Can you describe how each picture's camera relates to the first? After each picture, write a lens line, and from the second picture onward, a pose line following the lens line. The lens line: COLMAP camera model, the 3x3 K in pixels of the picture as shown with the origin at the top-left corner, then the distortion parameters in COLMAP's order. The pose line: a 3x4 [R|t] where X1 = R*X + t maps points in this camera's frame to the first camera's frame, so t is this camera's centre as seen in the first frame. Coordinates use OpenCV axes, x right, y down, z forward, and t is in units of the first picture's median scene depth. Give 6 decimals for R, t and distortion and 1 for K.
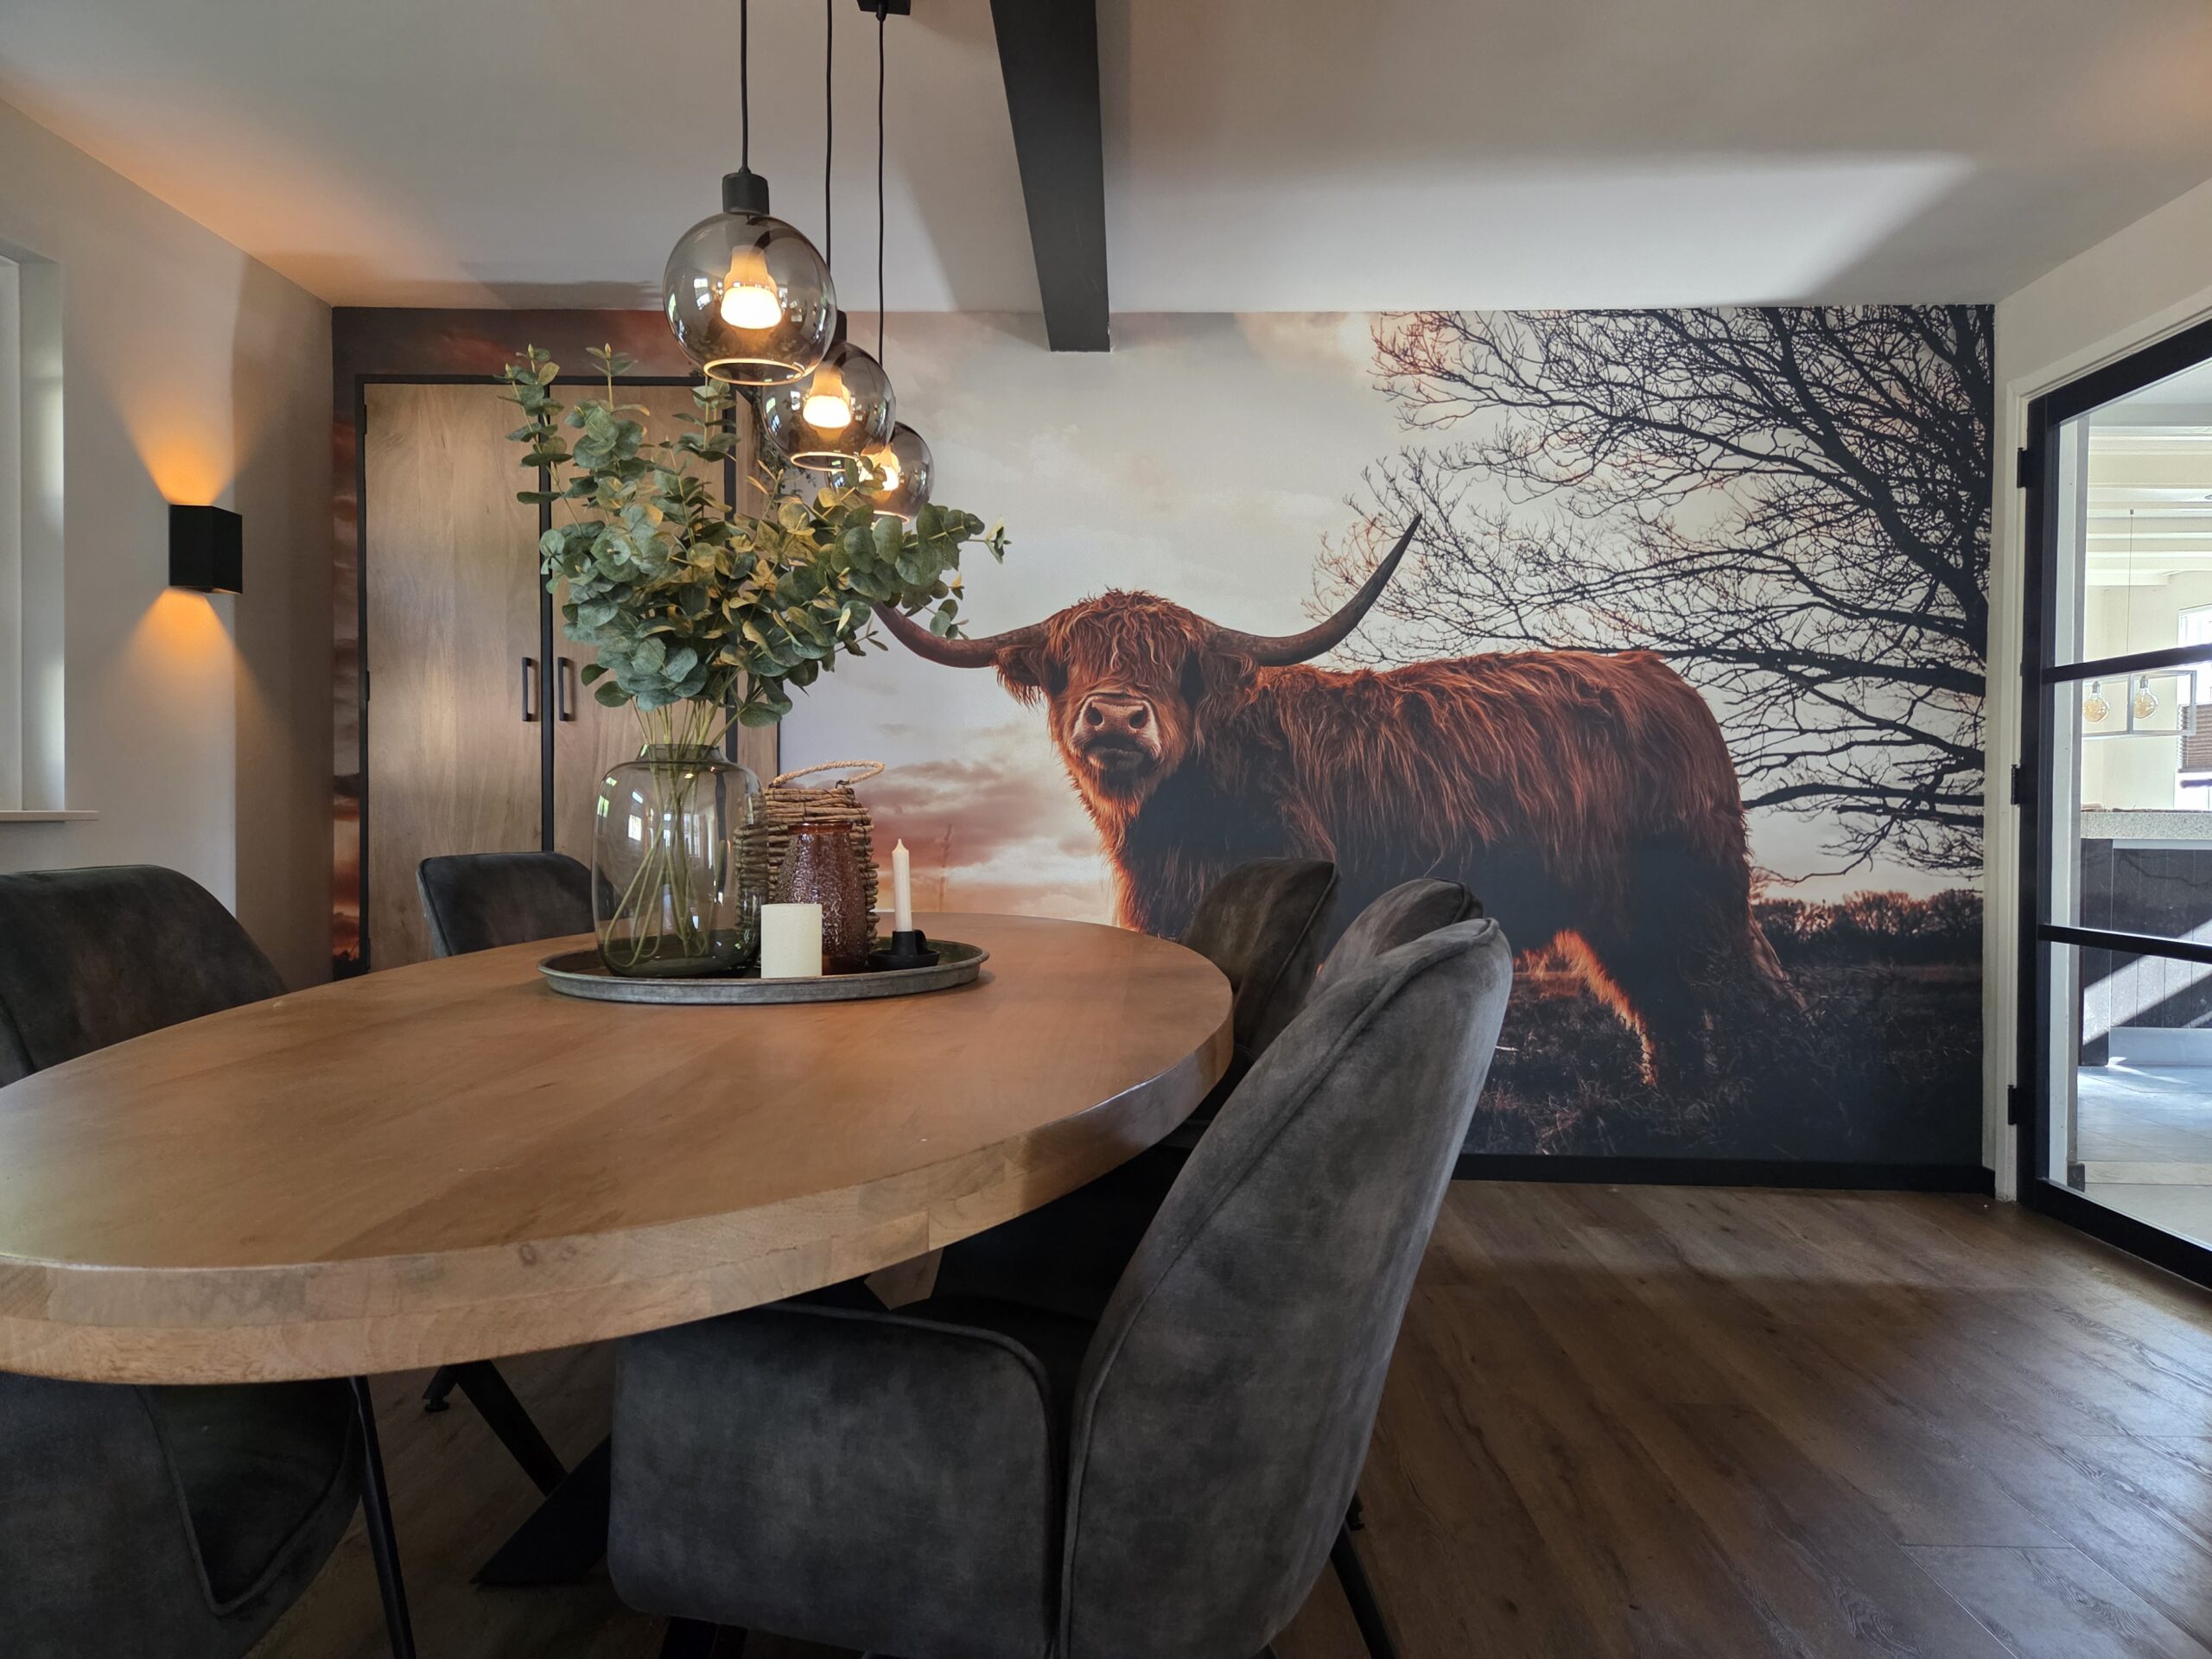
lens RADIAL K [[1490.2, 0, 1097.0], [0, 1490.2, 820.3], [0, 0, 1]] dist [0.050746, -0.015282]
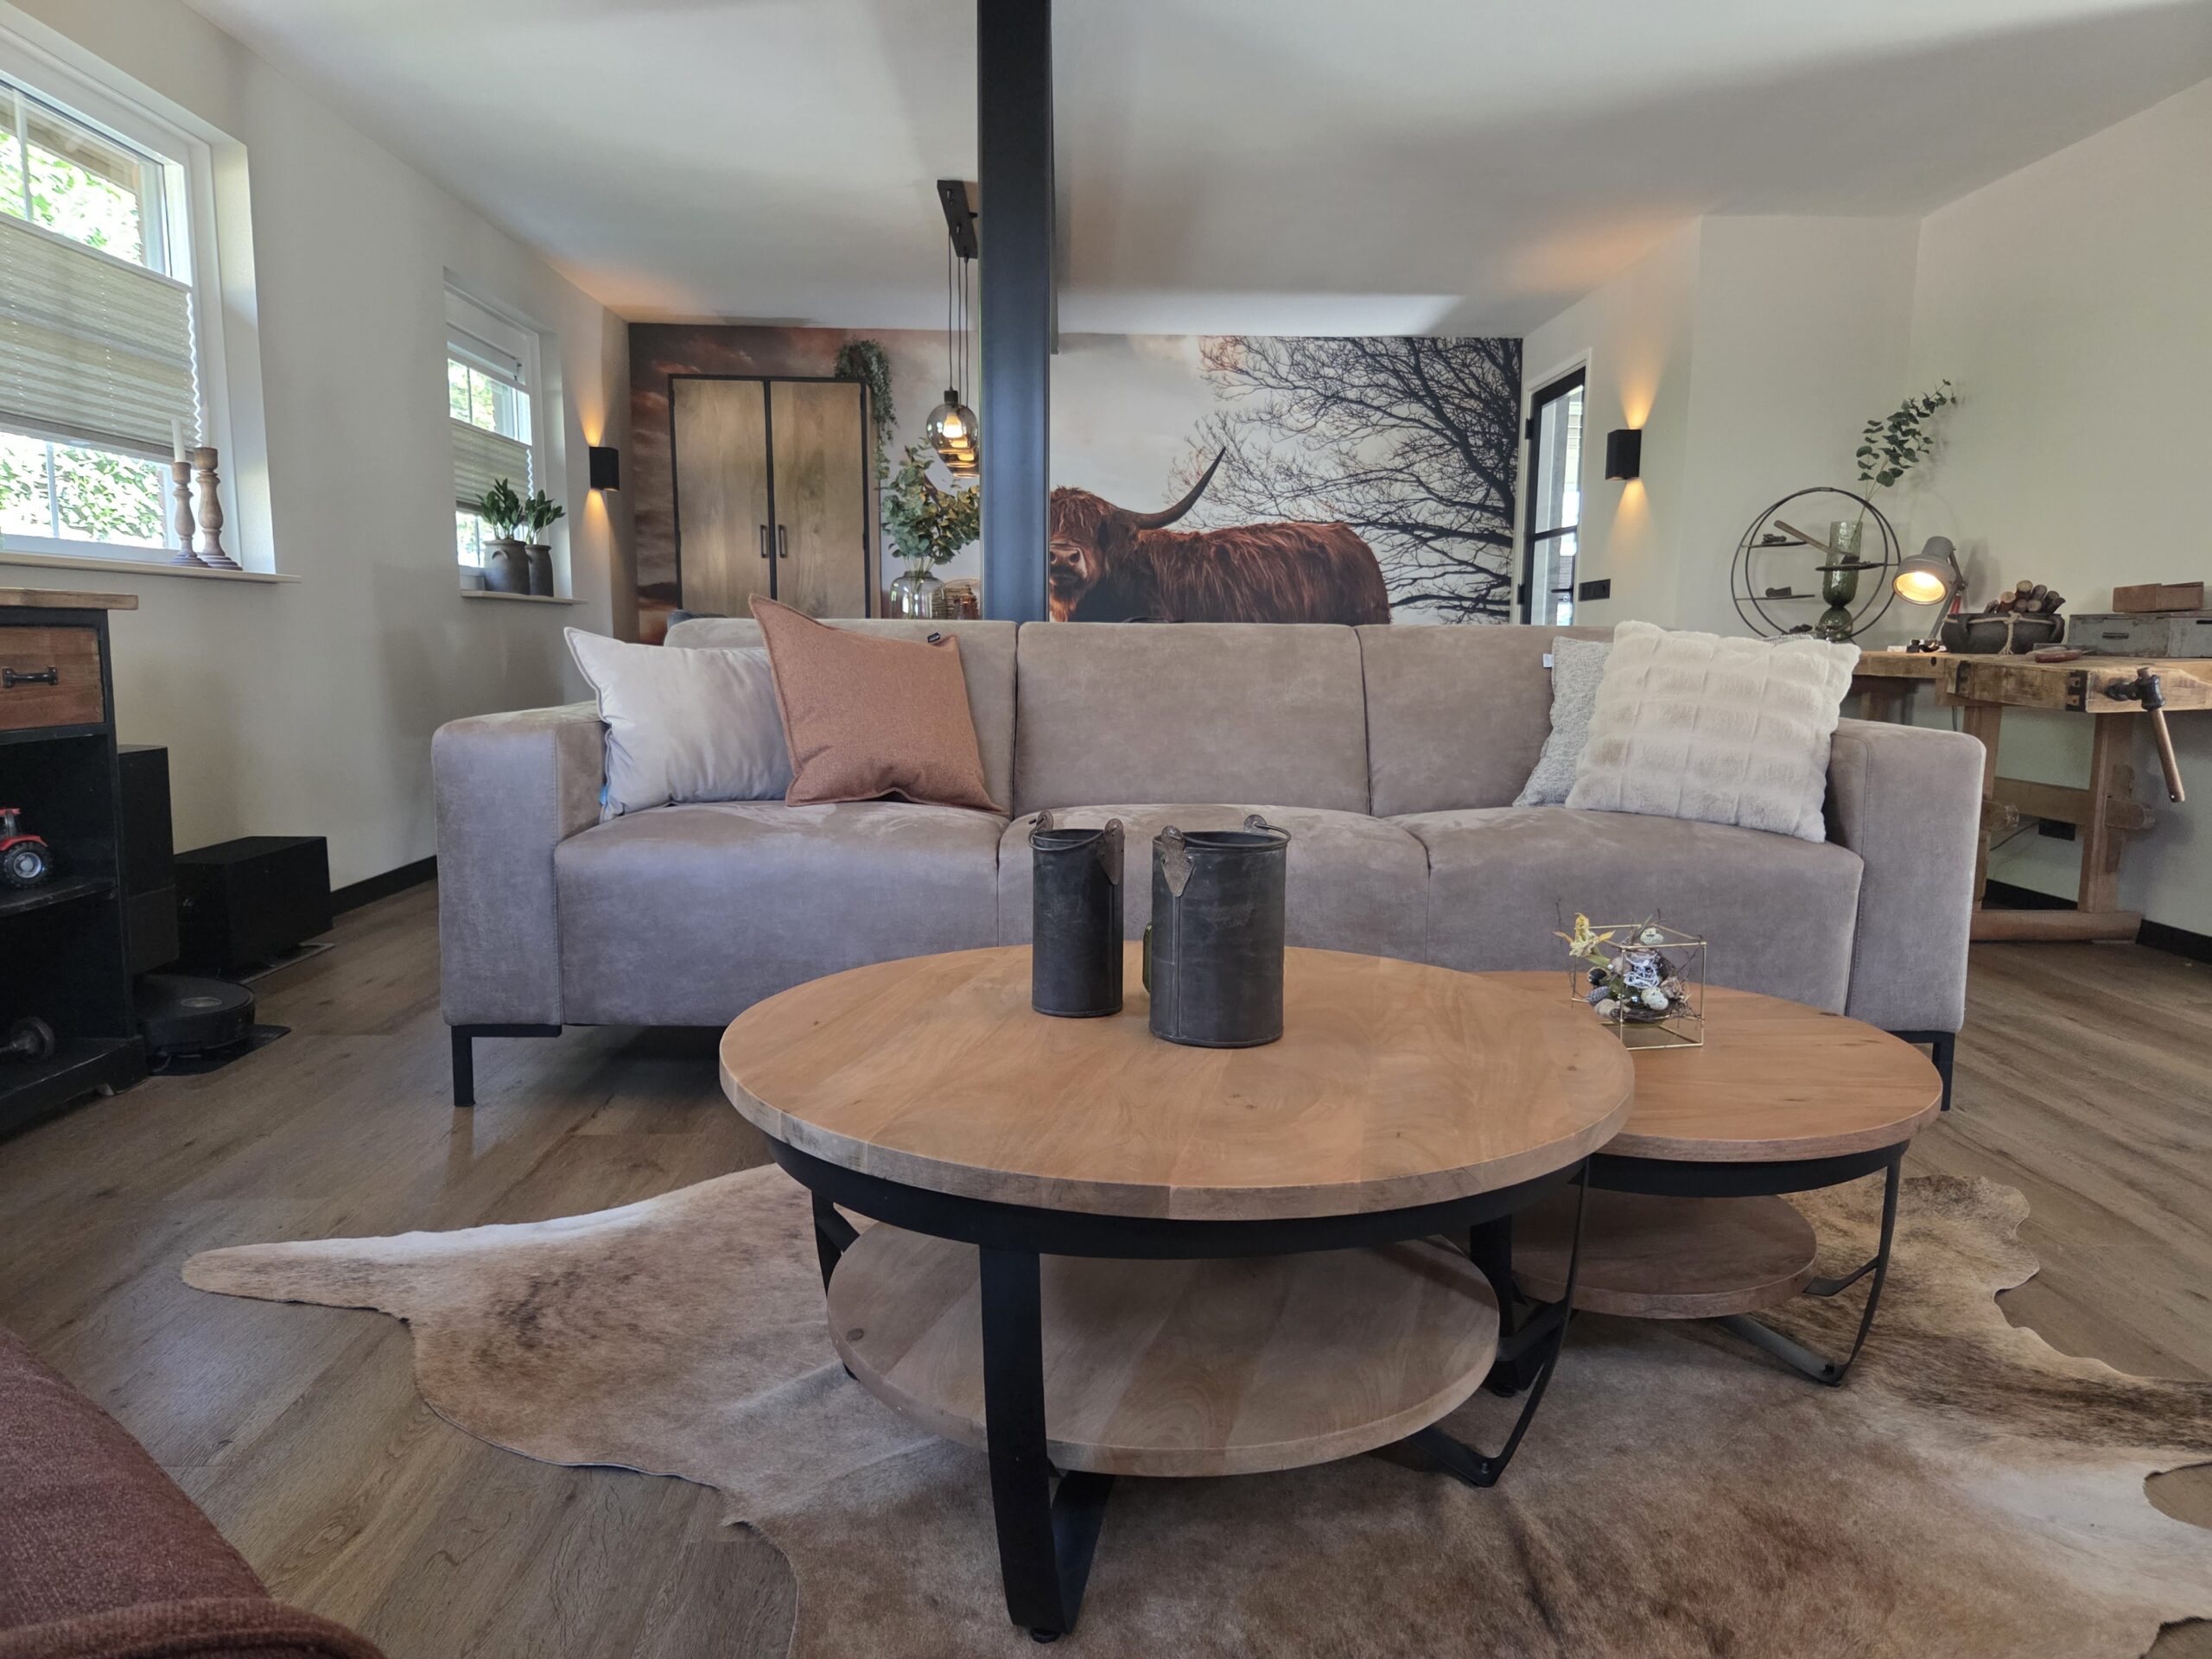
lens RADIAL K [[1490.2, 0, 1115.4], [0, 1490.2, 841.4], [0, 0, 1]] dist [0.050746, -0.015282]
pose [[0.998557, -0.005269, 0.053451, -0.023461], [-0.001559, 0.991913, 0.126908, 0.047351], [-0.053688, -0.126808, 0.990473, -0.910449]]
